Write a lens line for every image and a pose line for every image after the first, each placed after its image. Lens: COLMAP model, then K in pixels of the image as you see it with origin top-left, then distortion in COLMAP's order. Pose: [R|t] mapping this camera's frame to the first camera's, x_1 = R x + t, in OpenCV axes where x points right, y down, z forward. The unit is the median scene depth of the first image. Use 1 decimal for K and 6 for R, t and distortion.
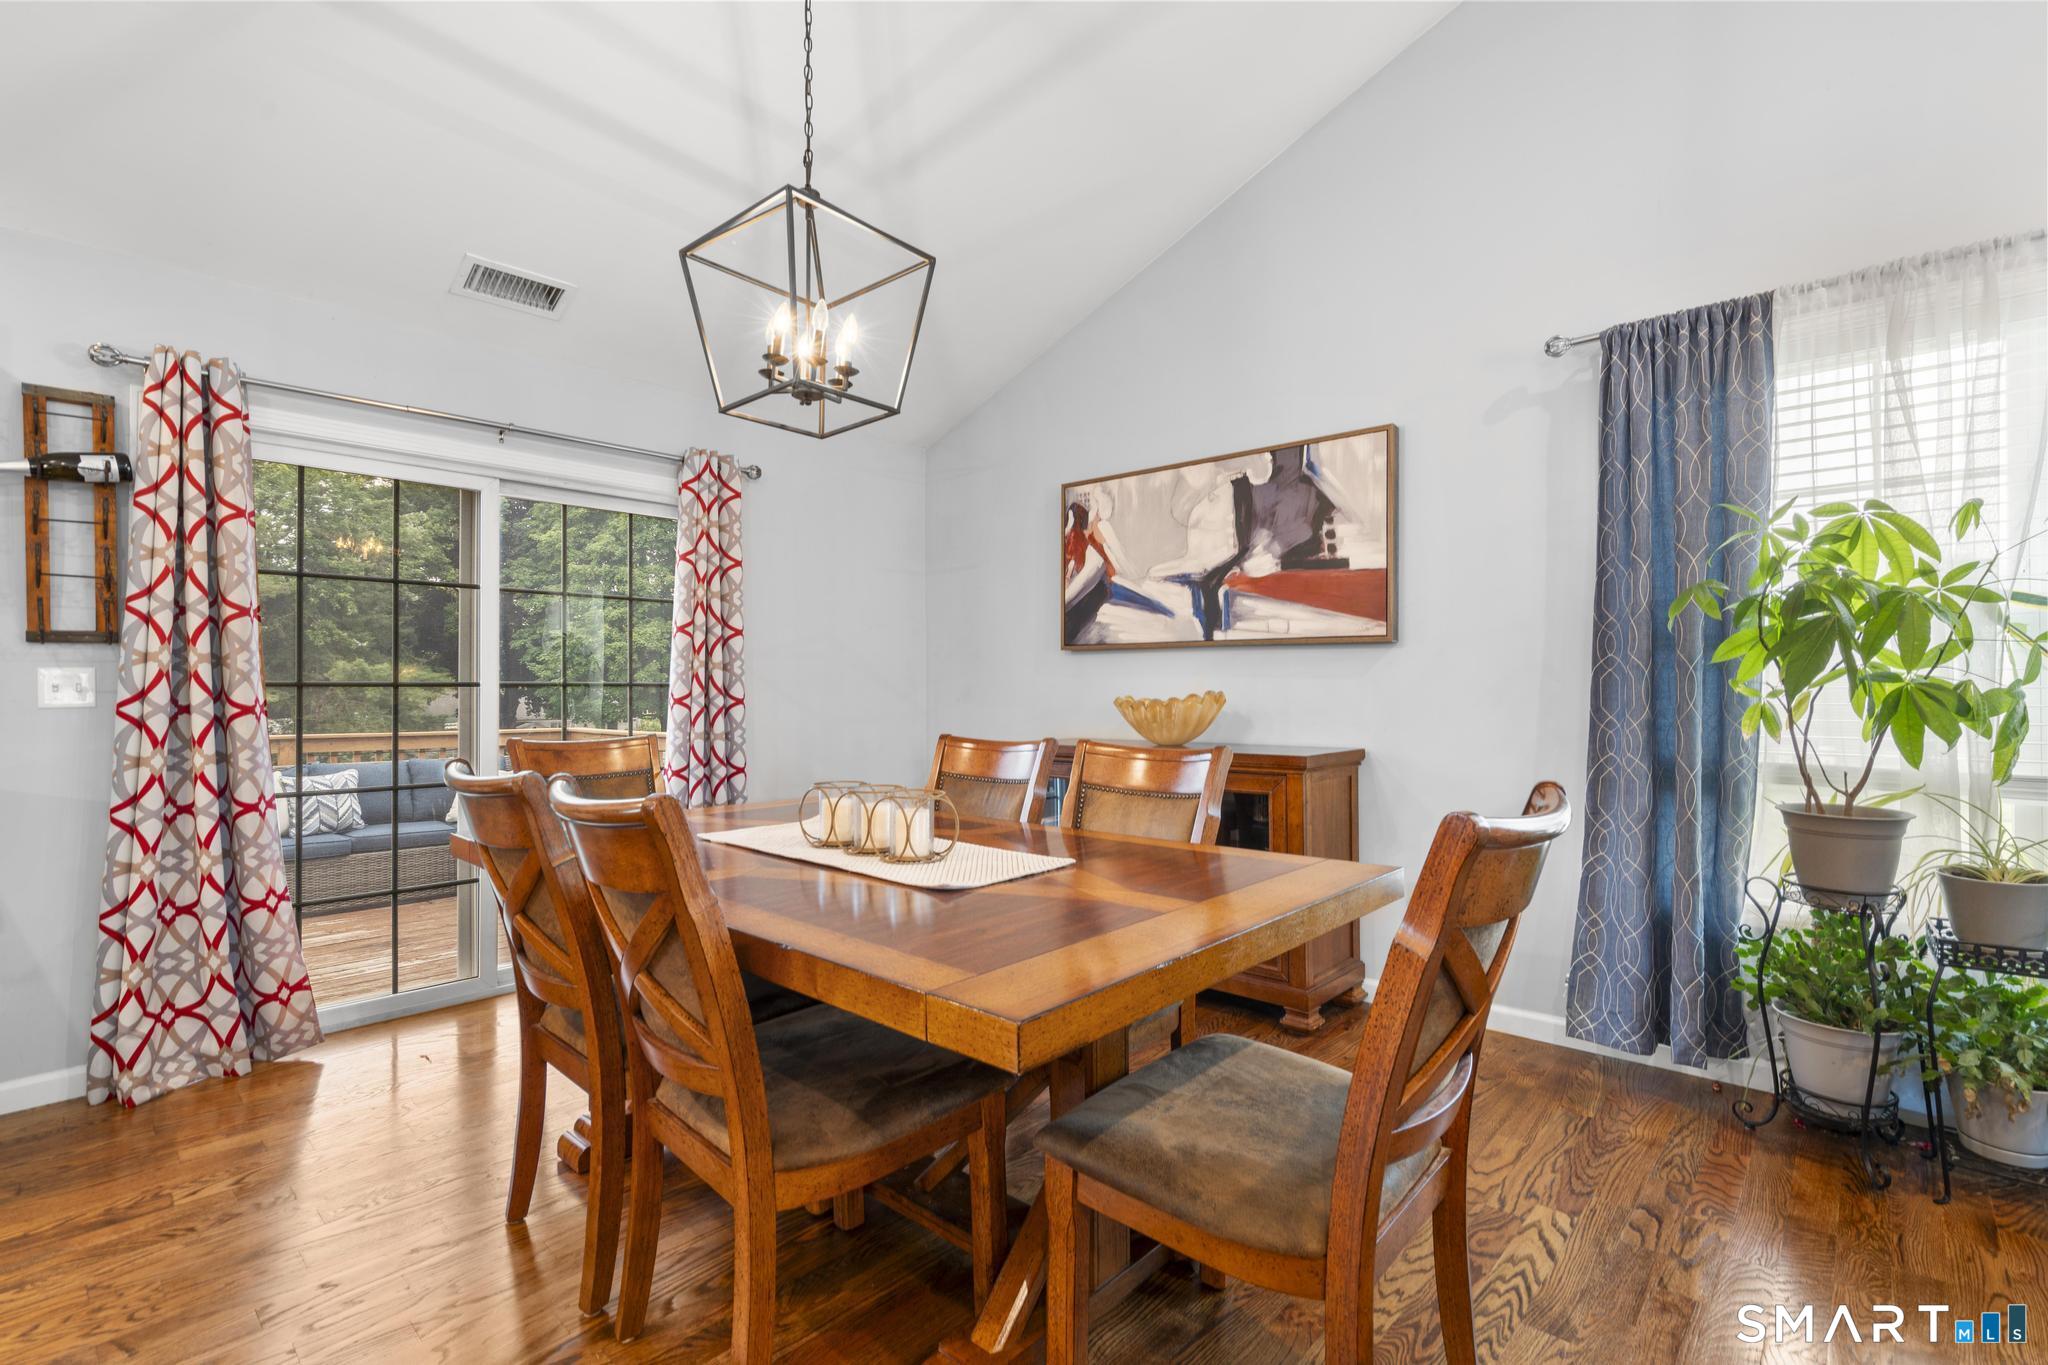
lens RADIAL K [[938.6, 0, 1021.9], [0, 938.6, 685.3], [0, 0, 1]] dist [0.005059, 0.000795]
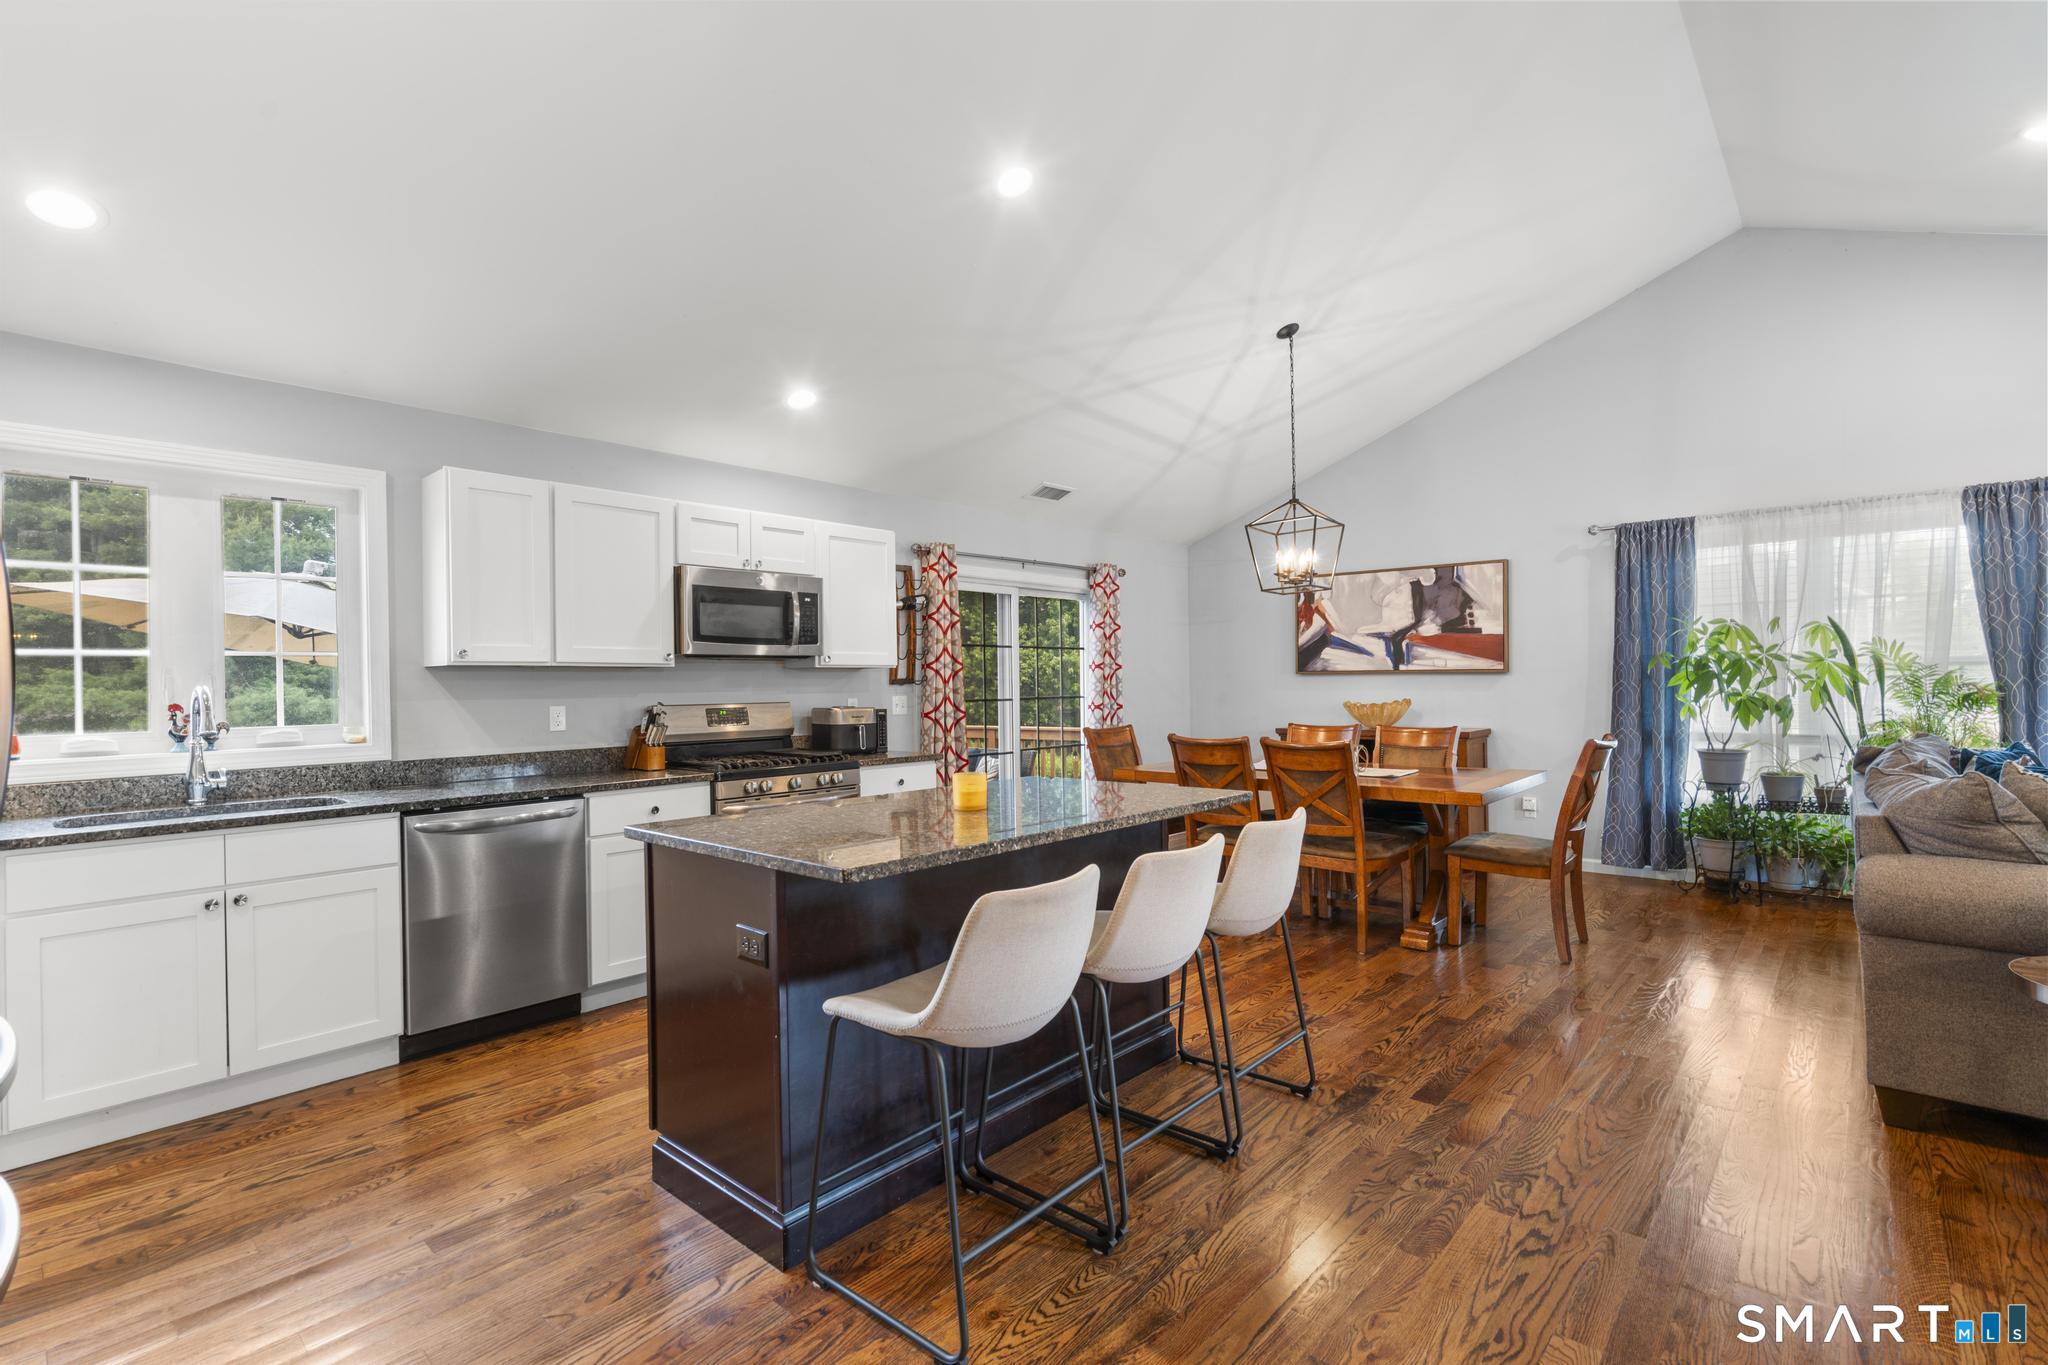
lens RADIAL K [[938.6, 0, 1025.5], [0, 938.6, 685.8], [0, 0, 1]] dist [0.005059, 0.000795]
pose [[0.999867, -0.010216, 0.012751, -0.652462], [0.010148, 0.999934, 0.005370, -0.042104], [-0.012805, -0.005240, 0.999904, -0.965551]]
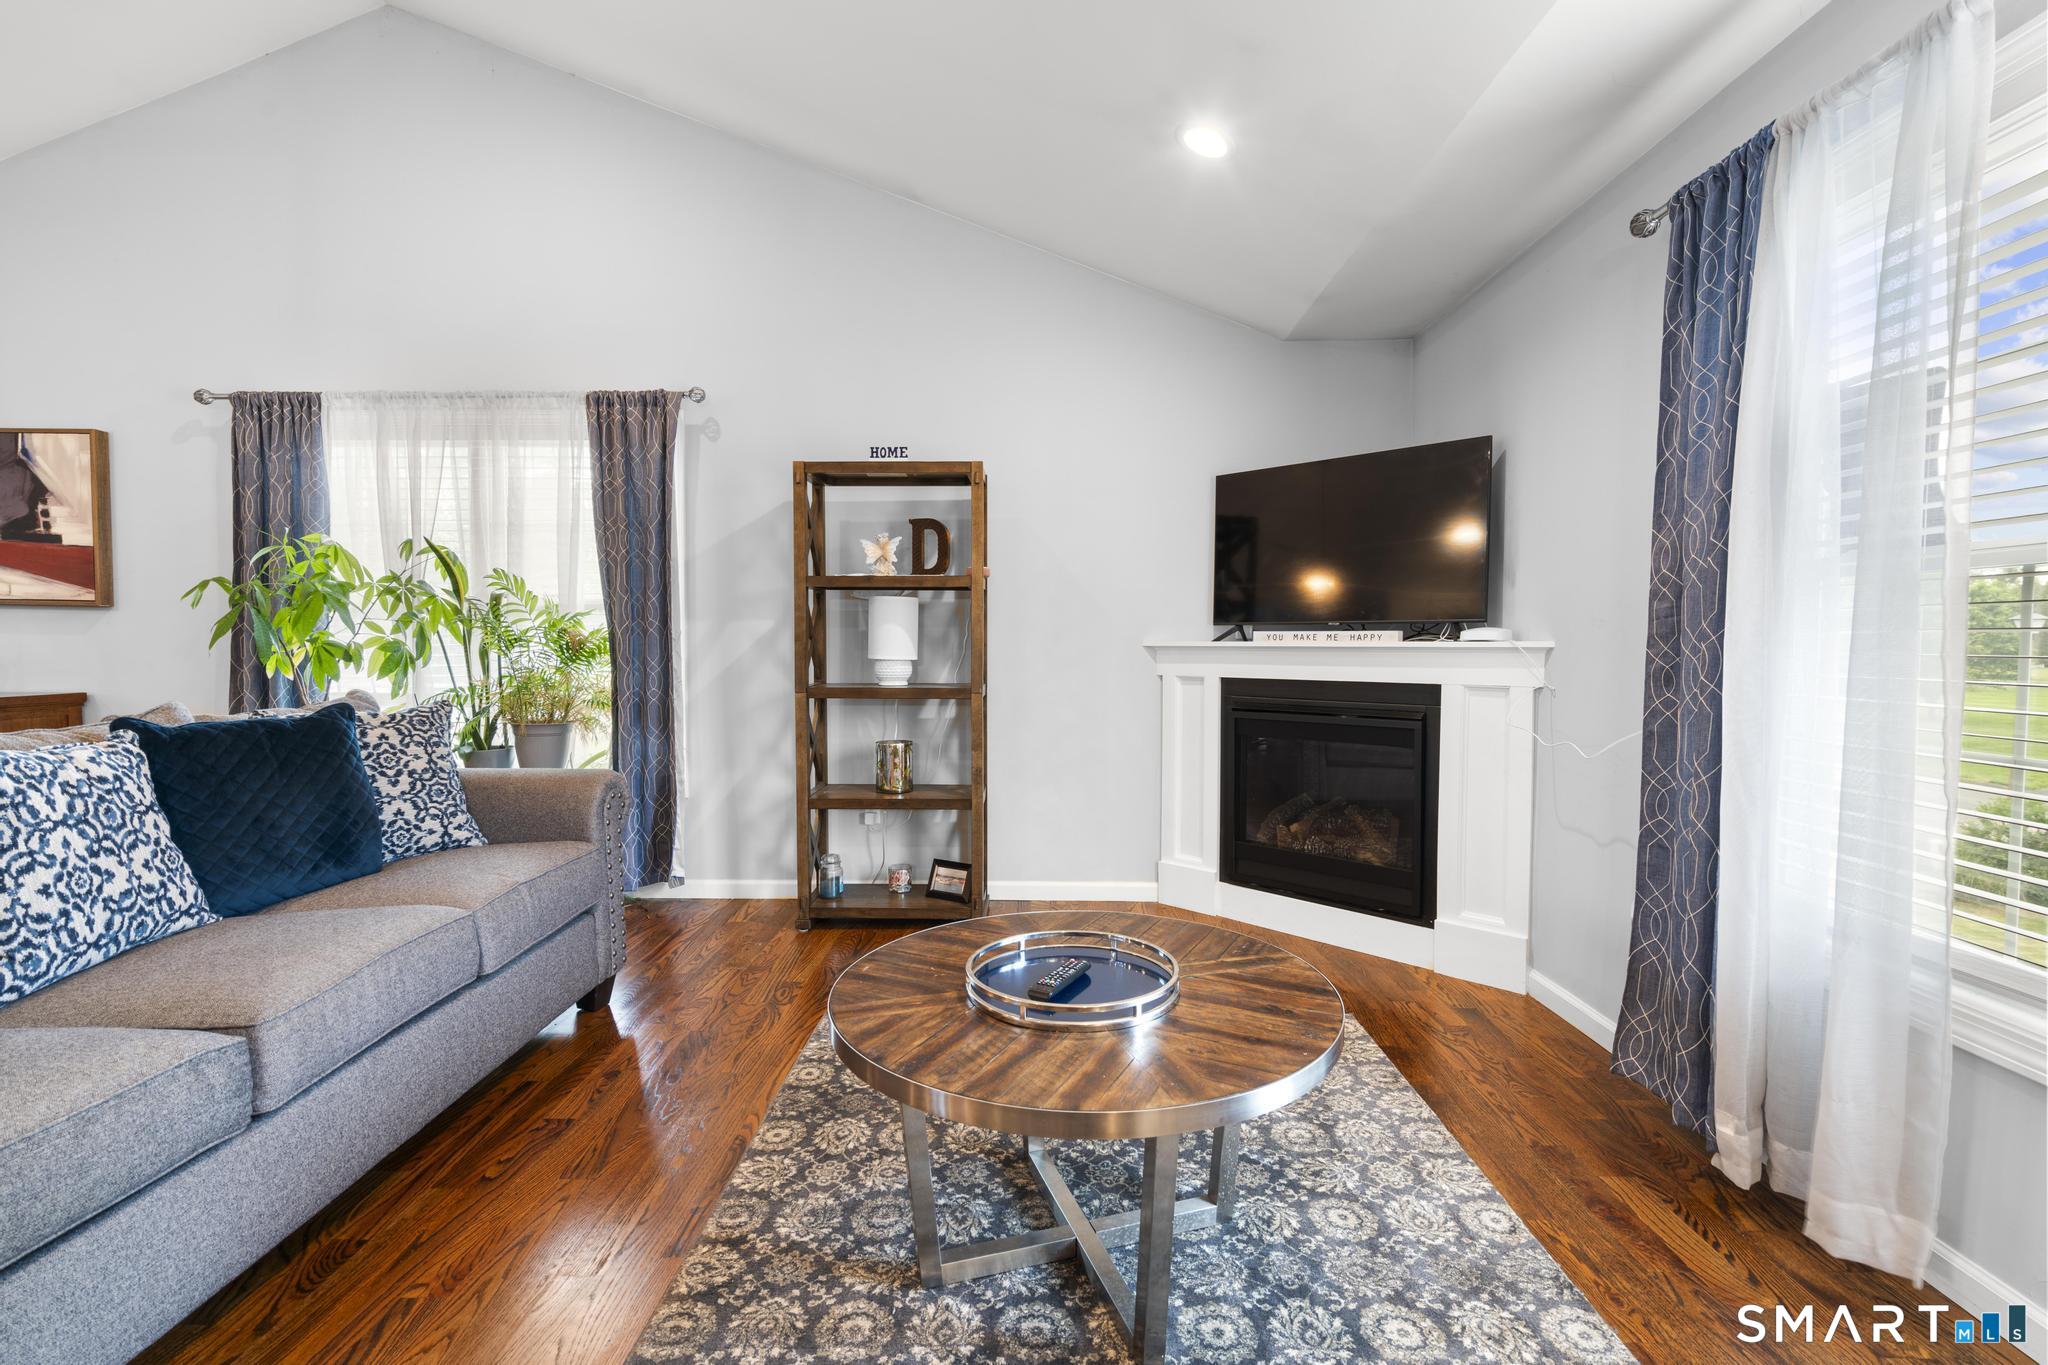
lens RADIAL K [[938.6, 0, 1018.7], [0, 938.6, 691.0], [0, 0, 1]] dist [0.005059, 0.000795]
pose [[0.759224, -0.018366, 0.650570, 0.533765], [-0.012102, 0.999031, 0.042326, -0.002177], [-0.650717, -0.040008, 0.758265, -0.791230]]
